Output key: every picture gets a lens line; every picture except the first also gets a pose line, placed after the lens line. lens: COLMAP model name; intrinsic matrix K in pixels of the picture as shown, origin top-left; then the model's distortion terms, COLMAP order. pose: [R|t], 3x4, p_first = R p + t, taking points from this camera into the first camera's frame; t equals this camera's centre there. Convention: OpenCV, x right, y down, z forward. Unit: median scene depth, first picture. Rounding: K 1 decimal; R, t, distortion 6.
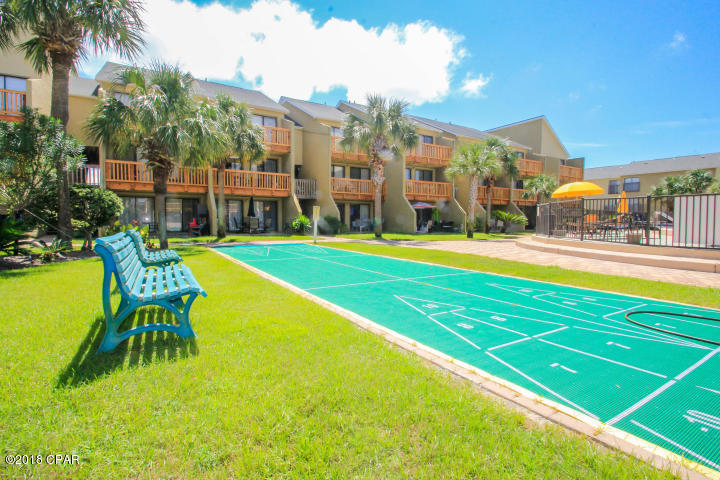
lens RADIAL K [[334.9, 0, 353.6], [0, 334.9, 237.7], [0, 0, 1]] dist [0.002768, -0.000179]
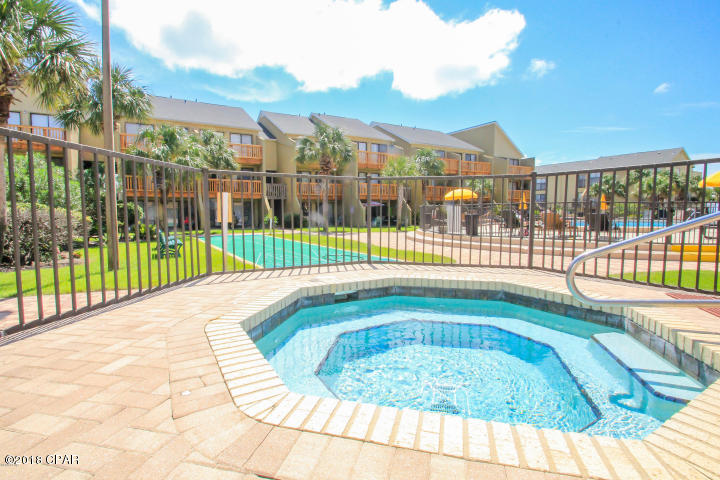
lens RADIAL K [[334.9, 0, 353.6], [0, 334.9, 237.7], [0, 0, 1]] dist [0.002768, -0.000179]
pose [[0.999931, -0.005453, 0.010424, 0.139426], [0.005173, 0.999632, 0.026644, -0.004682], [-0.010565, -0.026588, 0.999591, -0.277071]]
